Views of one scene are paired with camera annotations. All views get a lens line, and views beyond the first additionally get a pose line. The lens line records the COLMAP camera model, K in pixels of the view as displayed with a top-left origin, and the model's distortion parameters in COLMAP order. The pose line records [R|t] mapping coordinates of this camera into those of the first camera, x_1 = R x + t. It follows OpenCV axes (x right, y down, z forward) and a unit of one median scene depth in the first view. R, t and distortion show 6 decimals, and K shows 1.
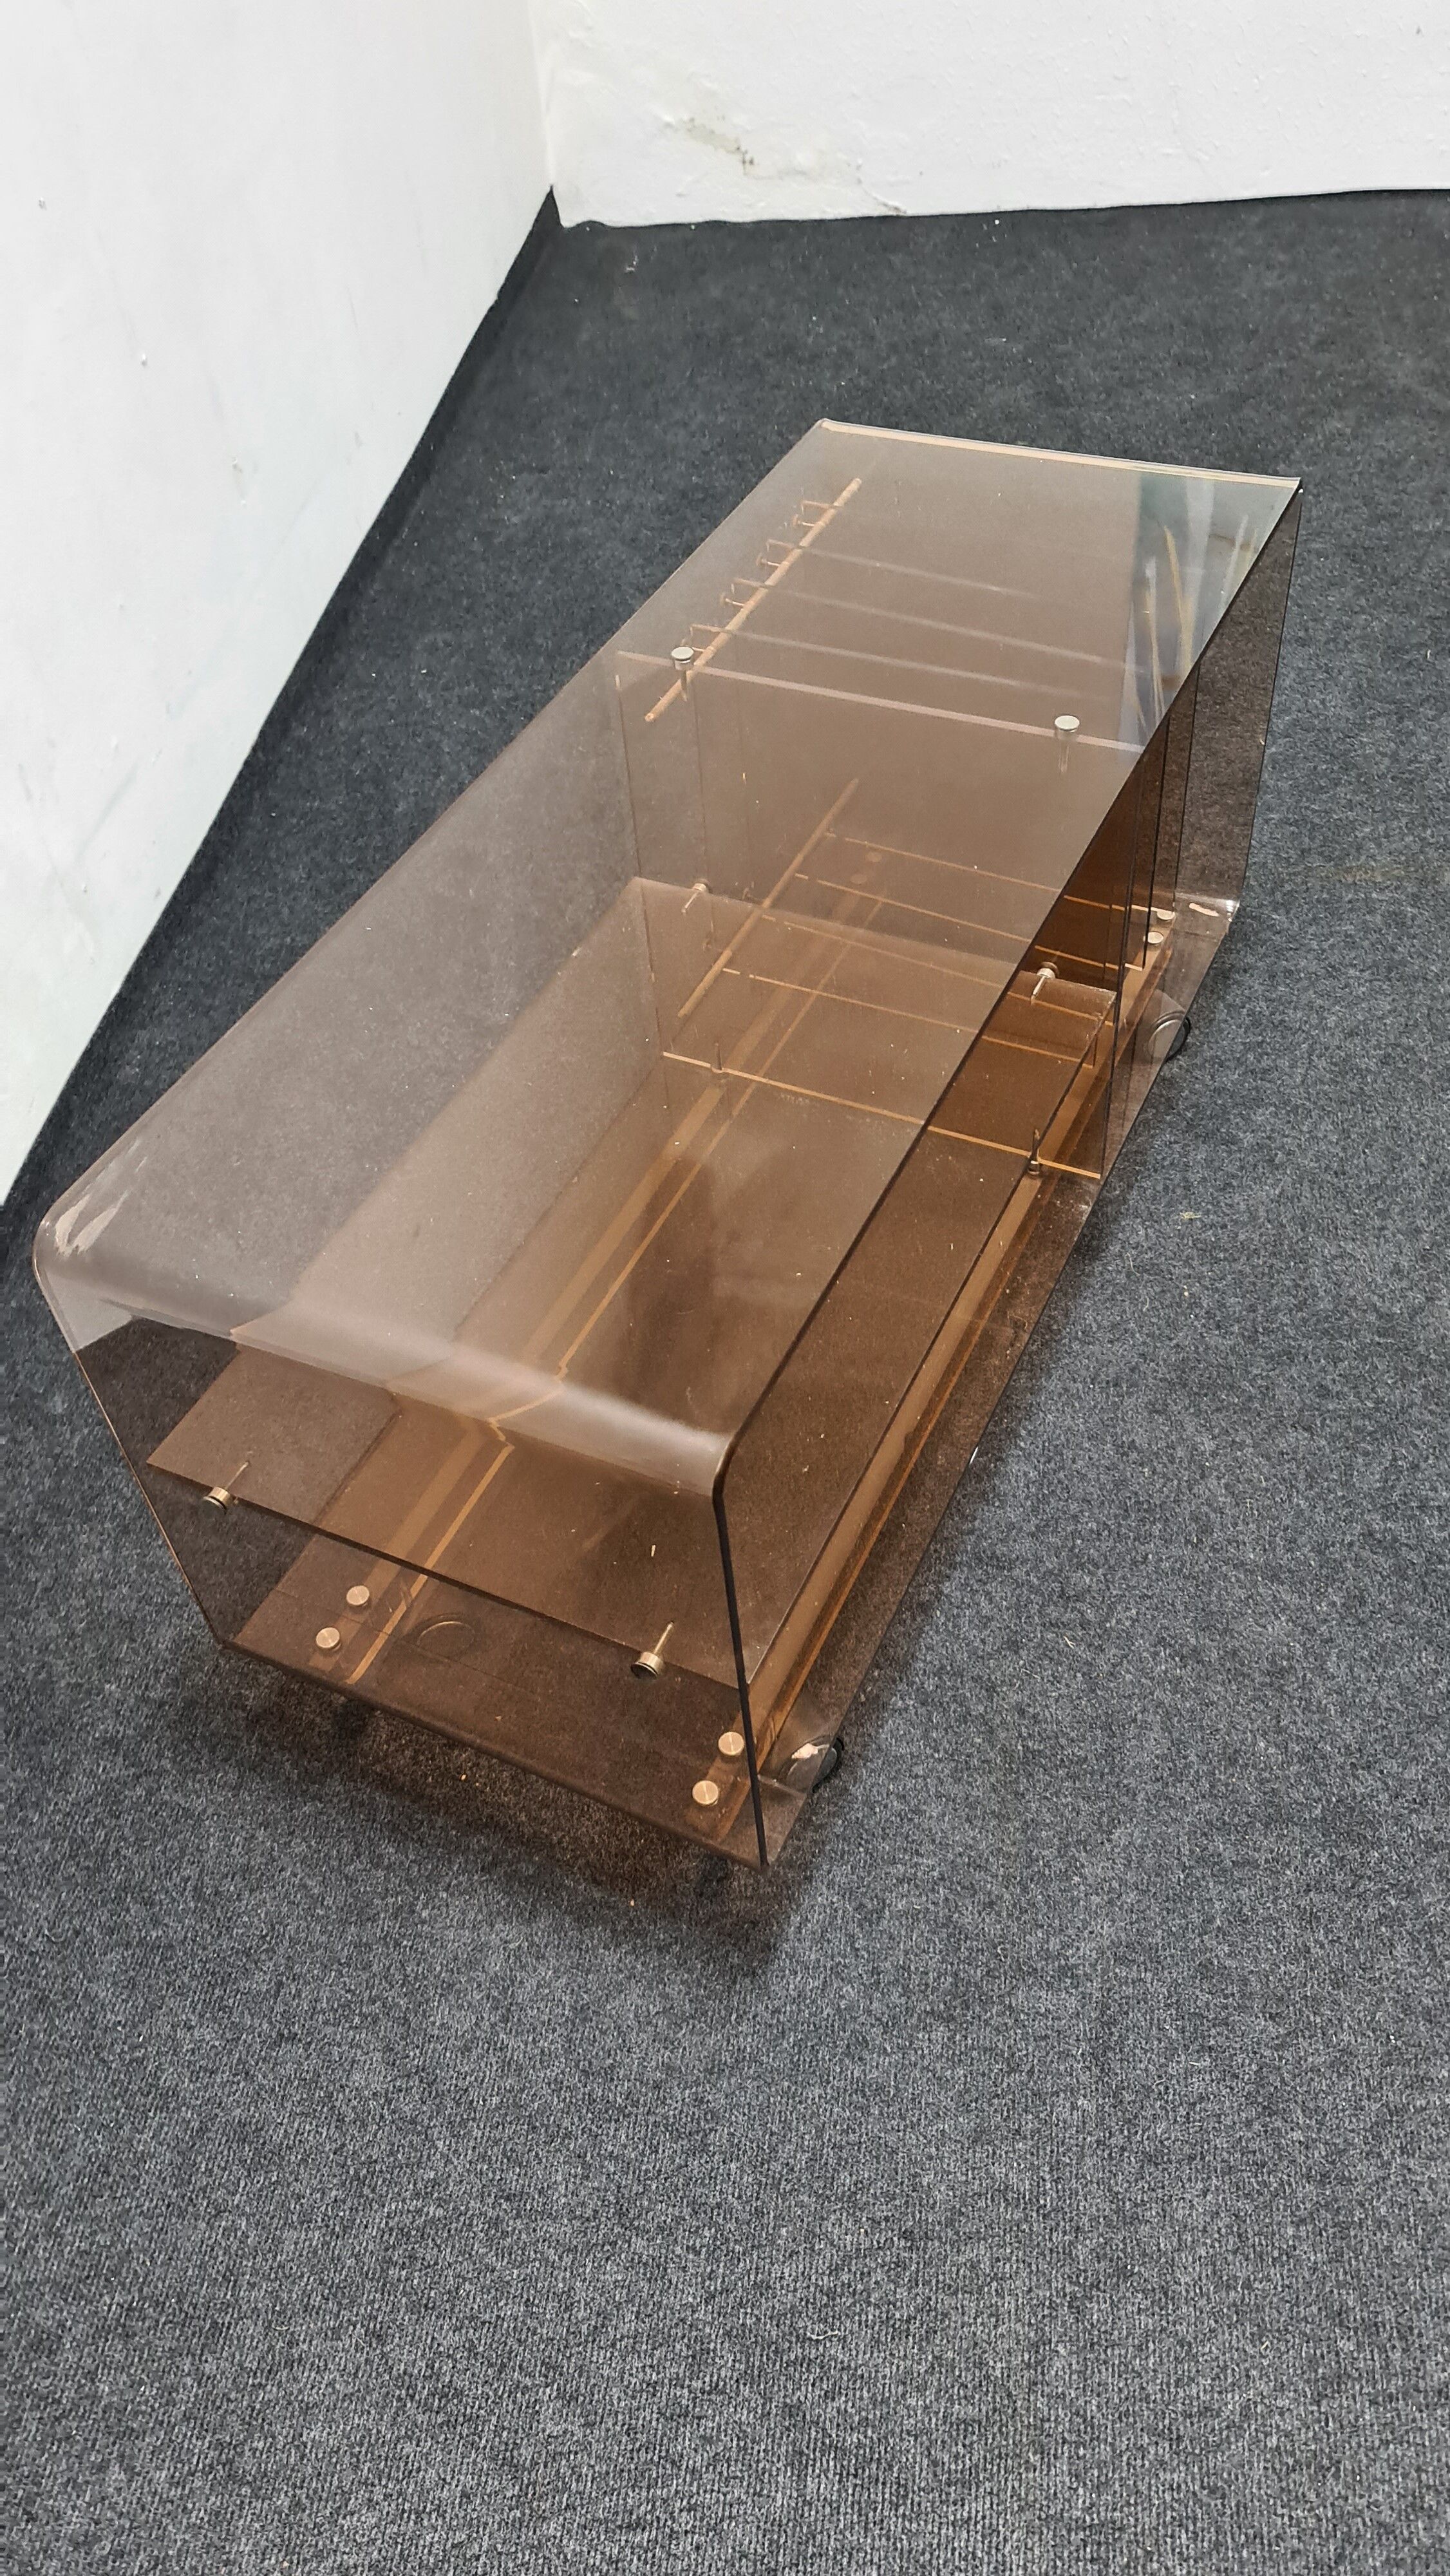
lens RADIAL K [[1896.5, 0, 725.0], [0, 1896.5, 1288.0], [0, 0, 1]] dist [0.035907, 0.003765]
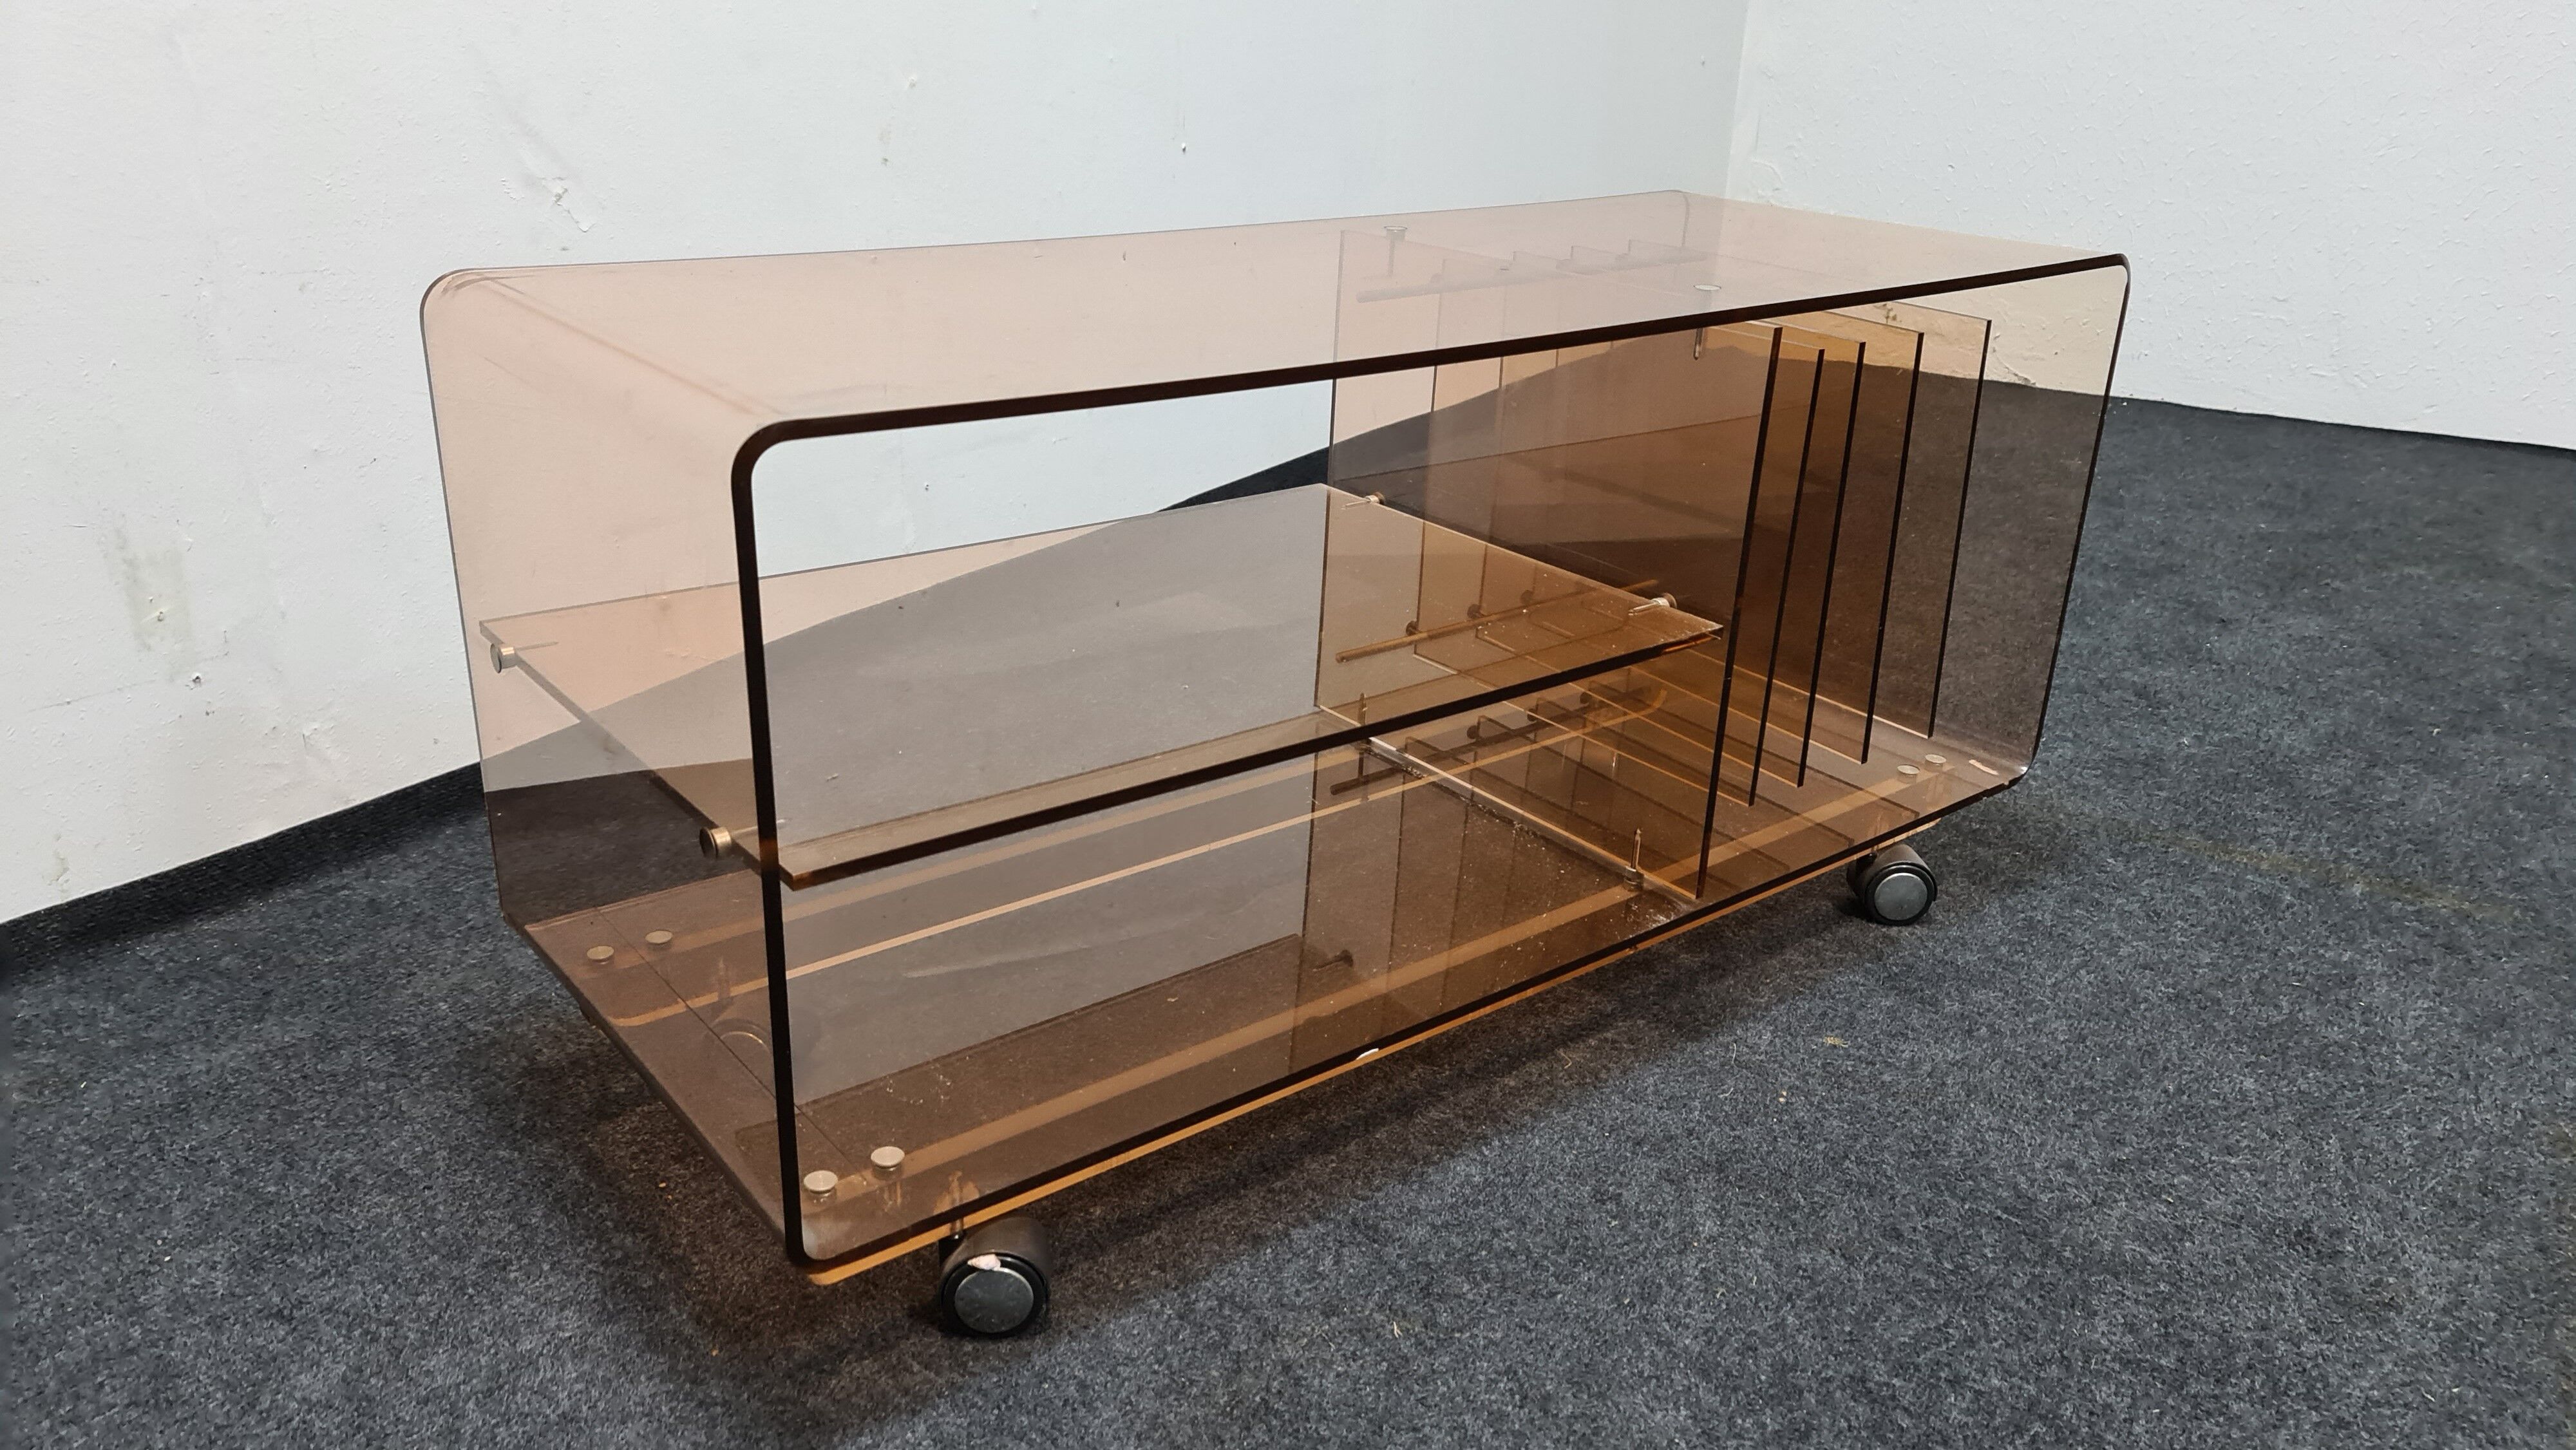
lens RADIAL K [[1896.5, 0, 1264.6], [0, 1896.5, 715.3], [0, 0, 1]] dist [0.035907, 0.003765]
pose [[0.893498, 0.259720, -0.366343, 0.329568], [-0.388565, 0.856092, -0.340769, 0.241920], [0.225119, 0.446825, 0.865834, 0.213332]]
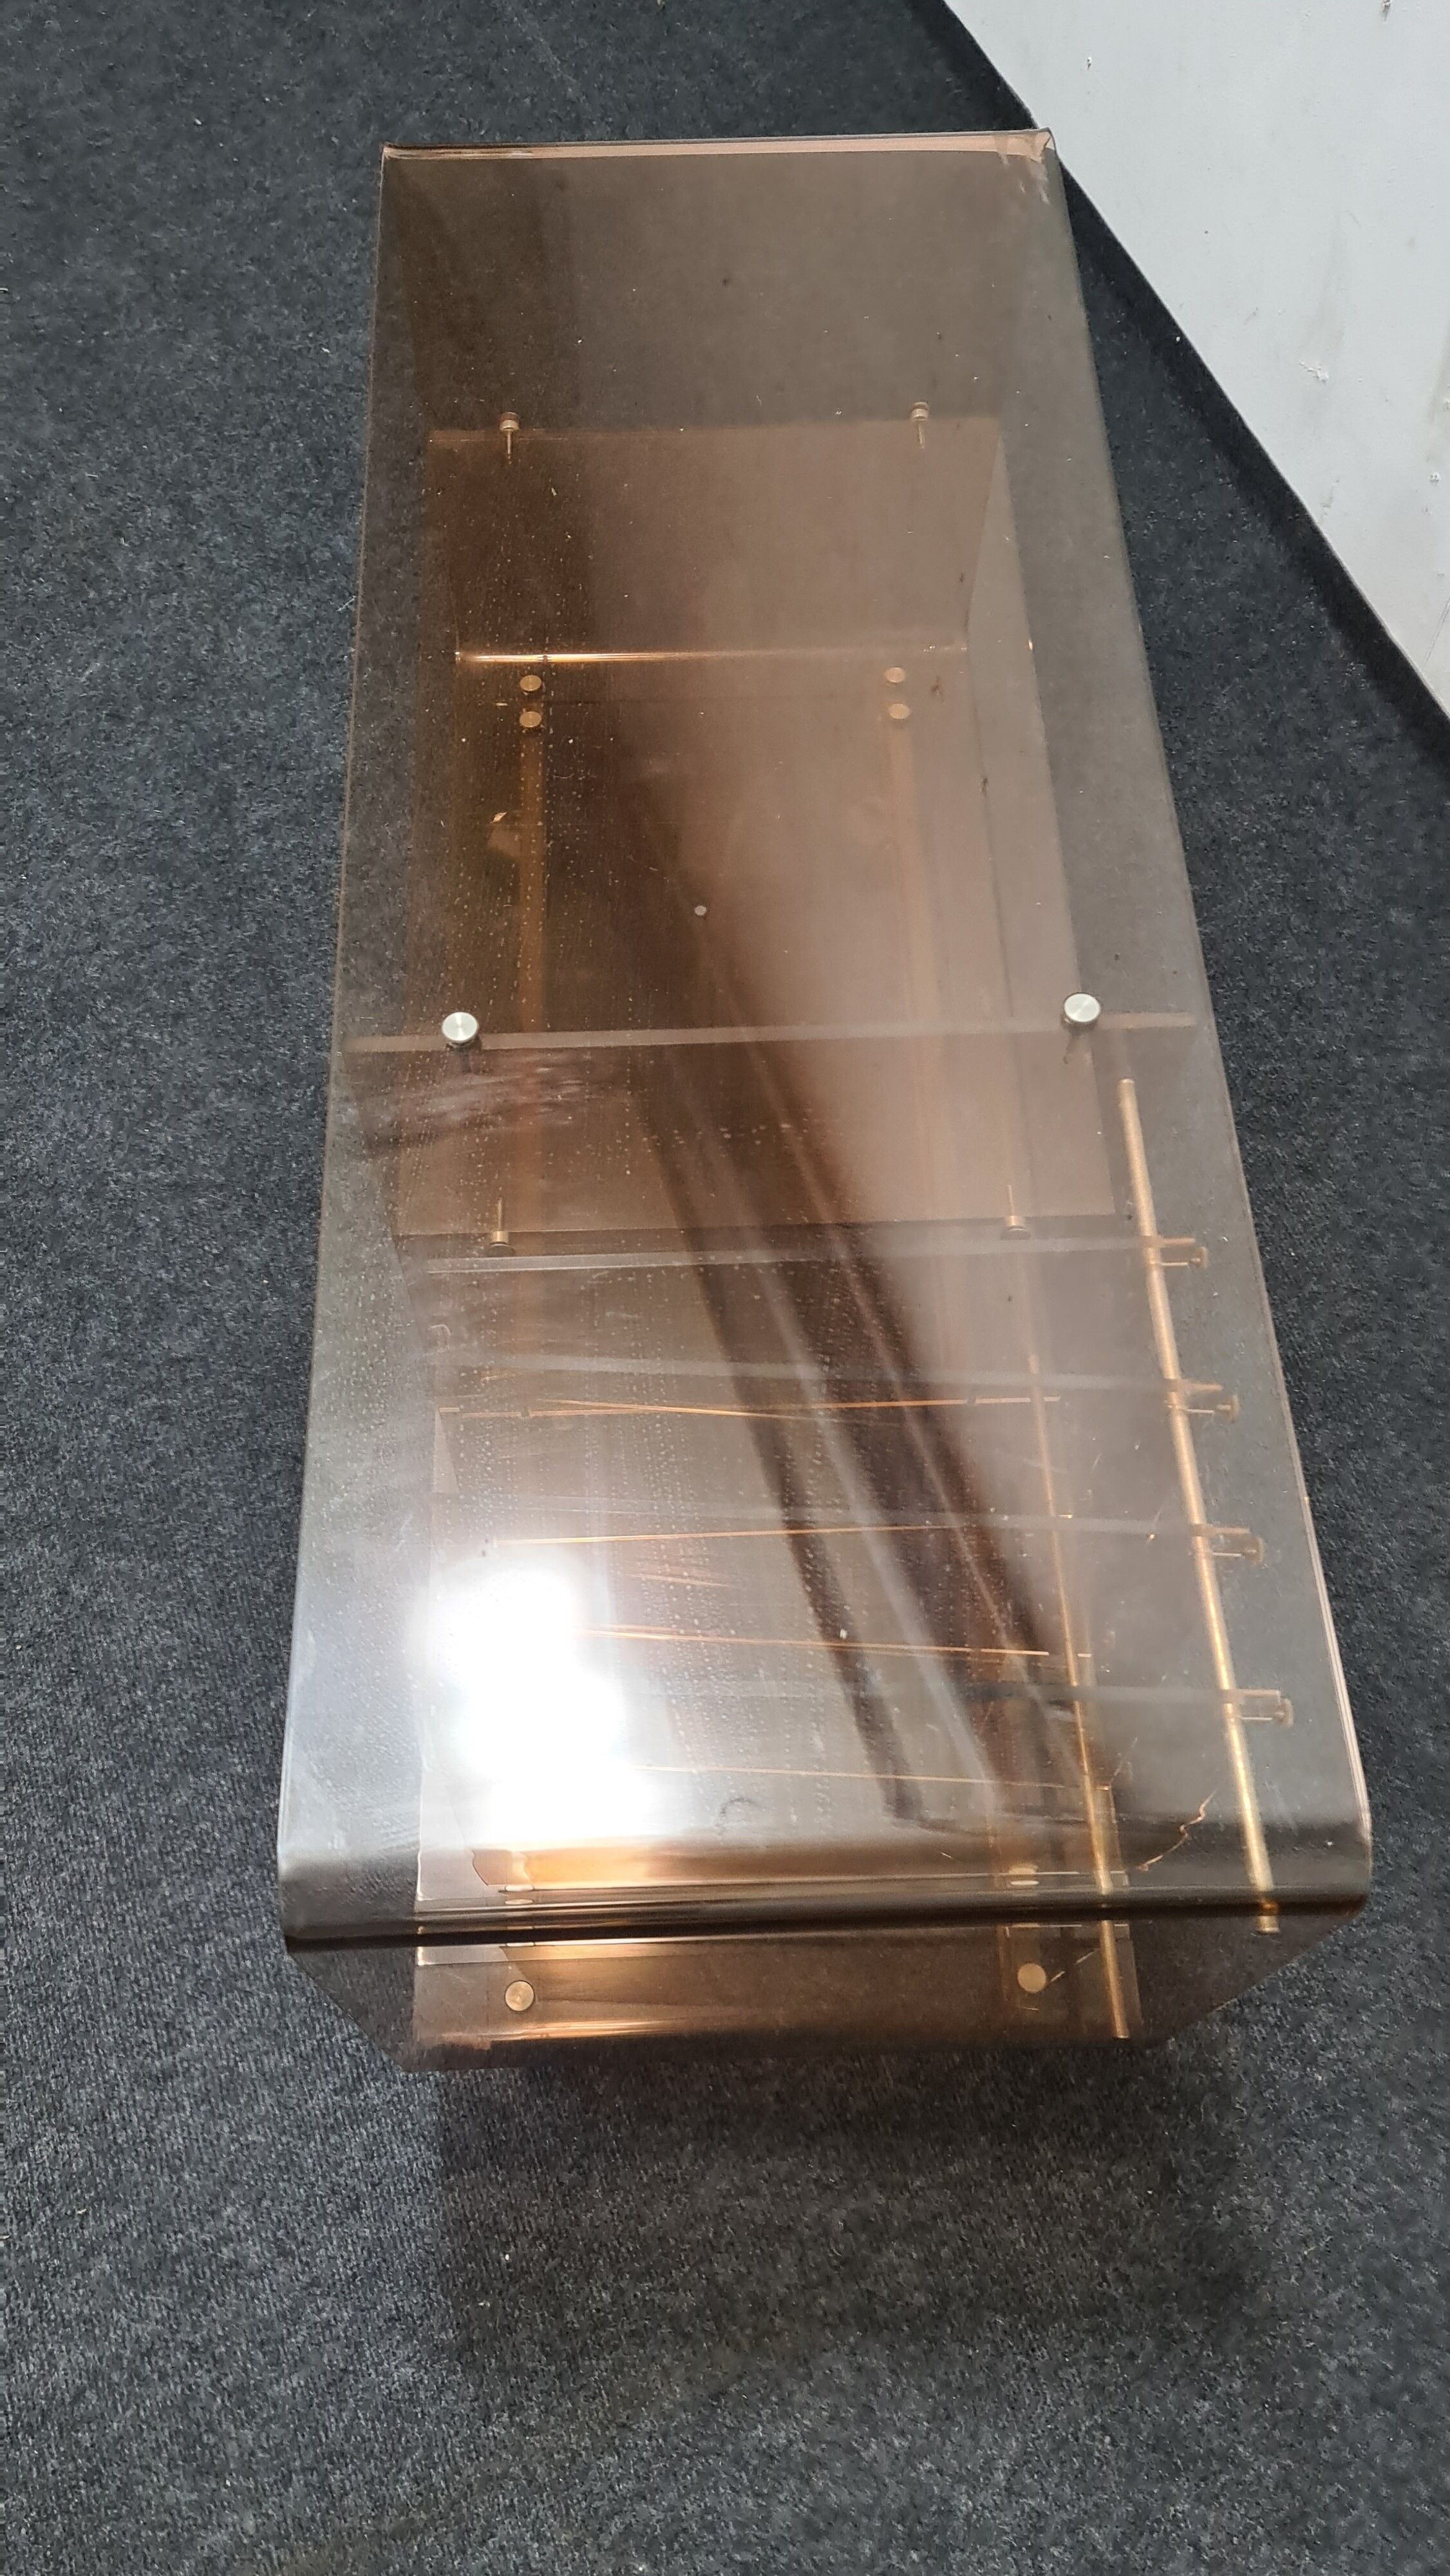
lens RADIAL K [[1919.8, 0, 732.5], [0, 1919.8, 1262.4], [0, 0, 1]] dist [0.056699, -0.009866]
pose [[-0.878499, 0.450446, -0.159179, 0.201755], [-0.305988, -0.274636, 0.911563, -0.870099], [0.366893, 0.849514, 0.379098, 0.726918]]
